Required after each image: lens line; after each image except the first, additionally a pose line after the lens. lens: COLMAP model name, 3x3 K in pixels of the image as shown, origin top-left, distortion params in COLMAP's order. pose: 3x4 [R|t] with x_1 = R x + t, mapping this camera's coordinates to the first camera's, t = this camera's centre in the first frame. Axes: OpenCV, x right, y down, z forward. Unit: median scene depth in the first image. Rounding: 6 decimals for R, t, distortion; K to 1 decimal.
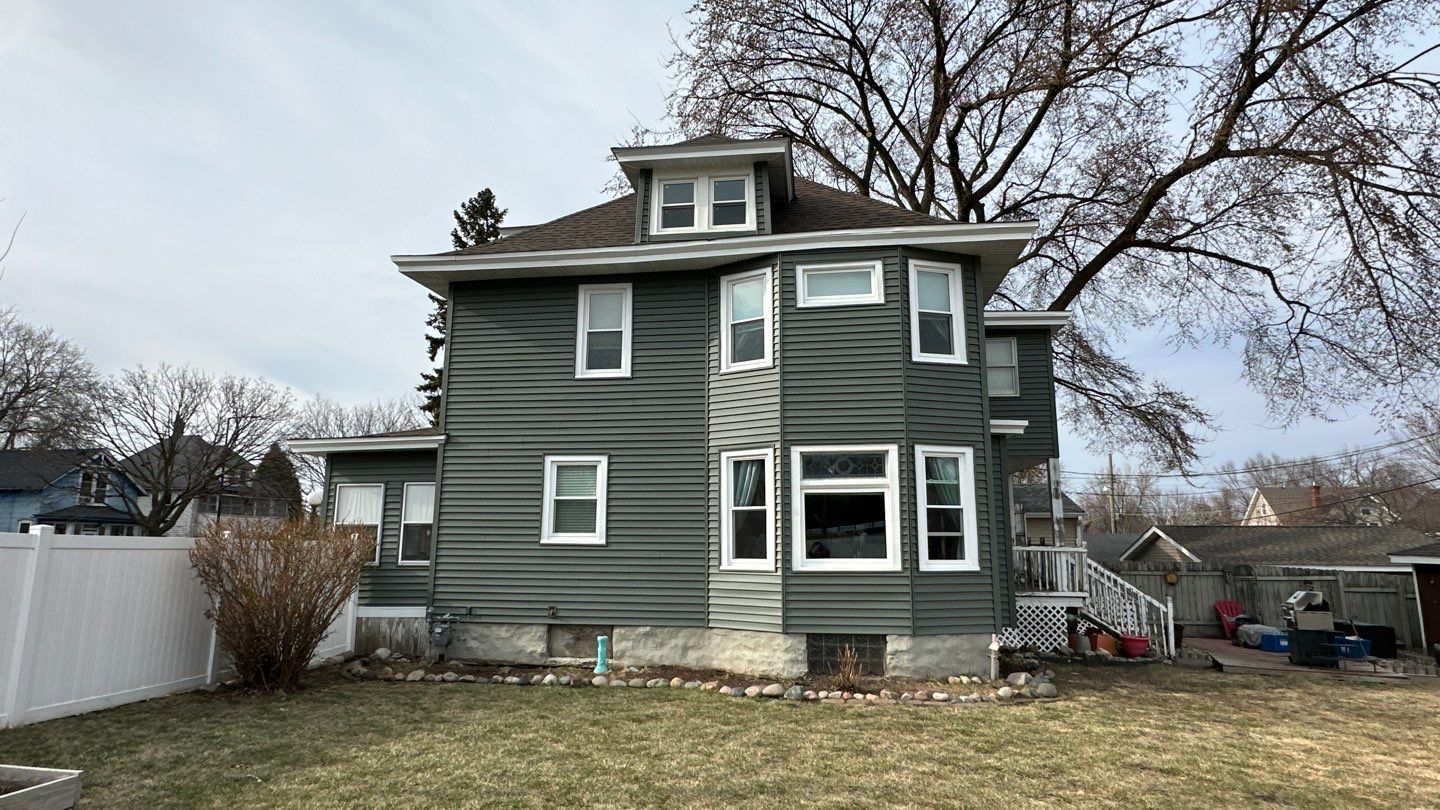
lens RADIAL K [[770.8, 0, 722.1], [0, 770.8, 405.2], [0, 0, 1]] dist [-0.002212, -0.001745]
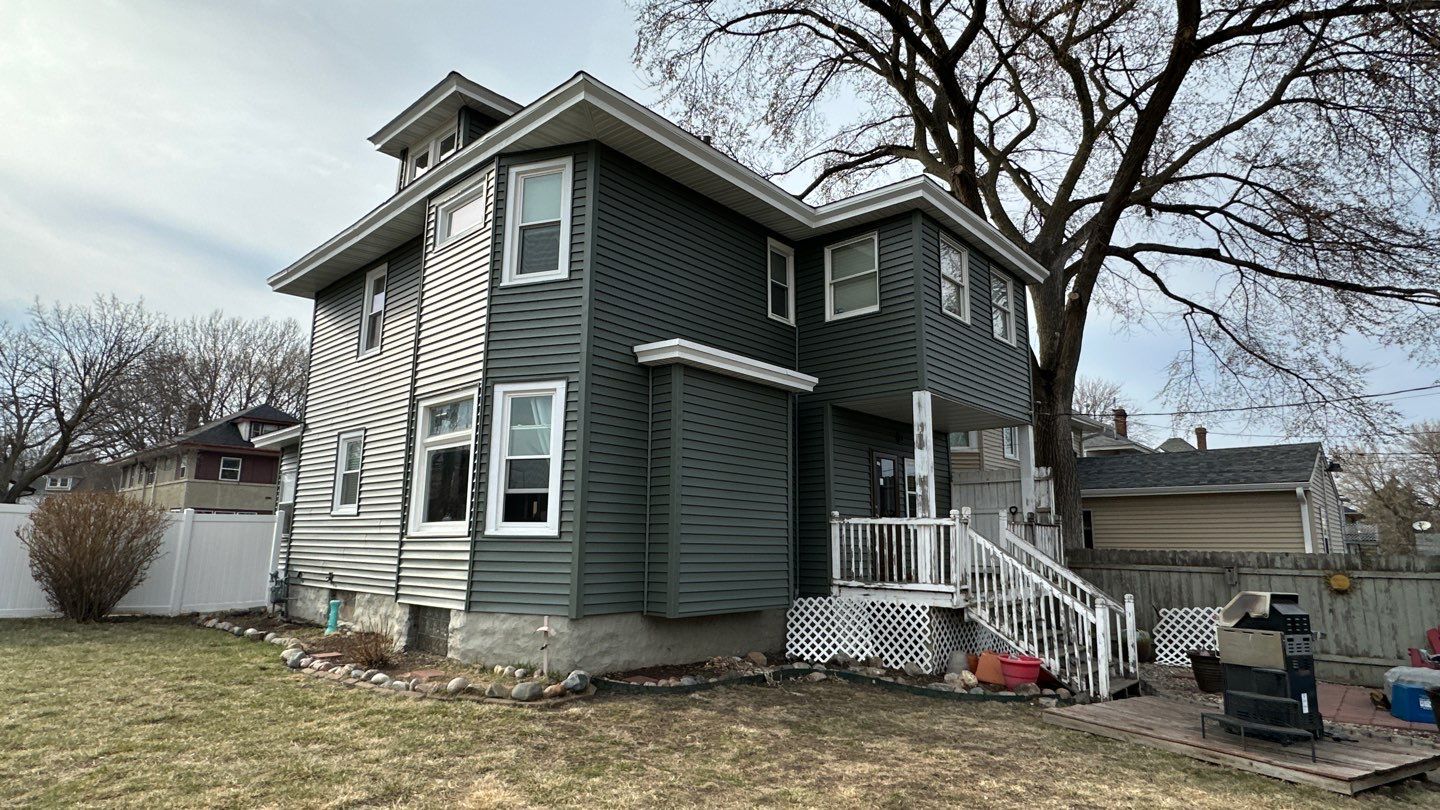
lens RADIAL K [[770.8, 0, 717.6], [0, 770.8, 406.6], [0, 0, 1]] dist [-0.002212, -0.001745]
pose [[0.822962, -0.093620, -0.560330, 0.691855], [0.086759, 0.995470, -0.038900, 0.096976], [0.561433, -0.016600, 0.827356, 0.336839]]
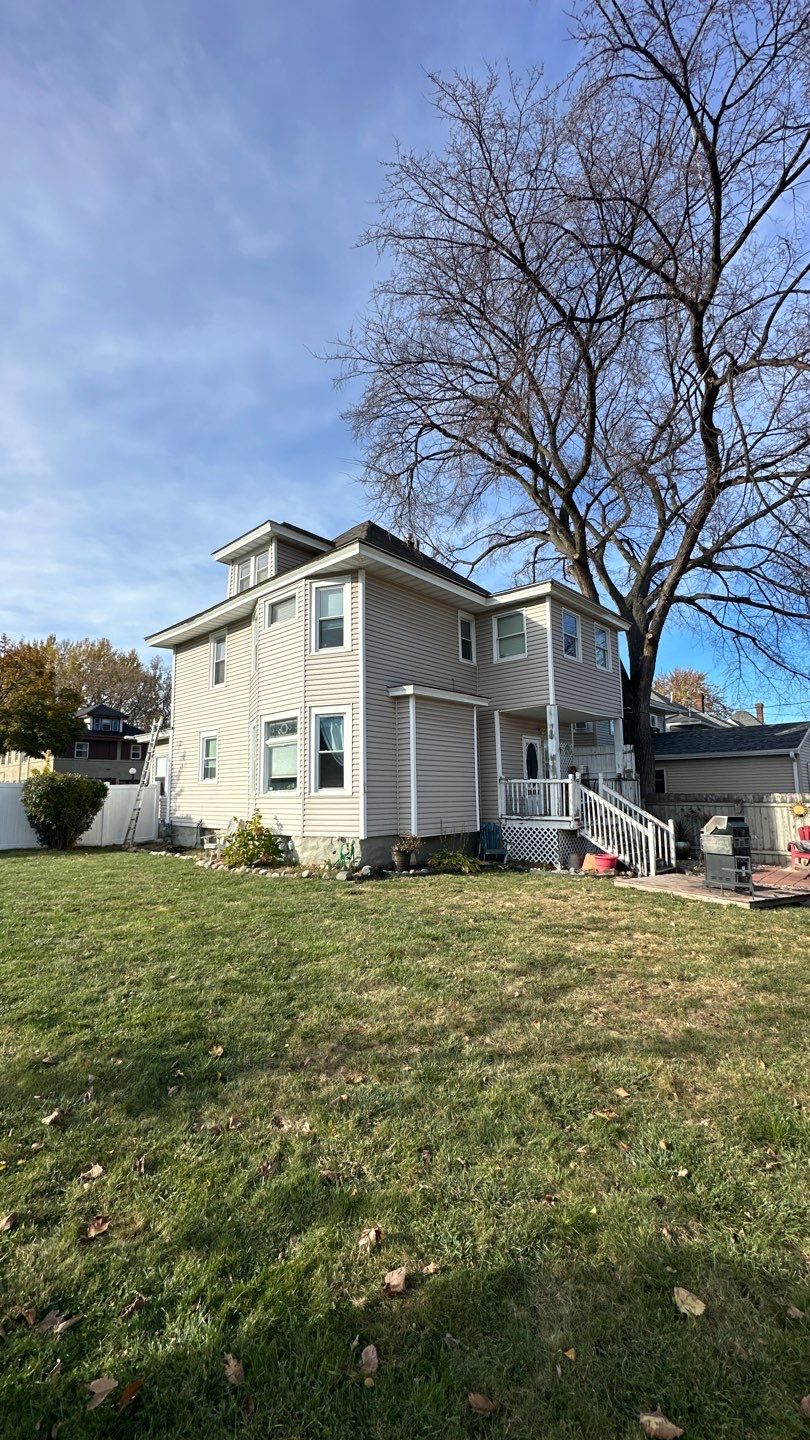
lens RADIAL K [[575.8, 0, 402.9], [0, 575.8, 718.3], [0, 0, 1]] dist [-0.003298, 0.000590]
pose [[0.812108, -0.088677, -0.576730, 0.783320], [0.111910, 0.993707, 0.004792, 0.060982], [0.572676, -0.068433, 0.816921, 0.148038]]
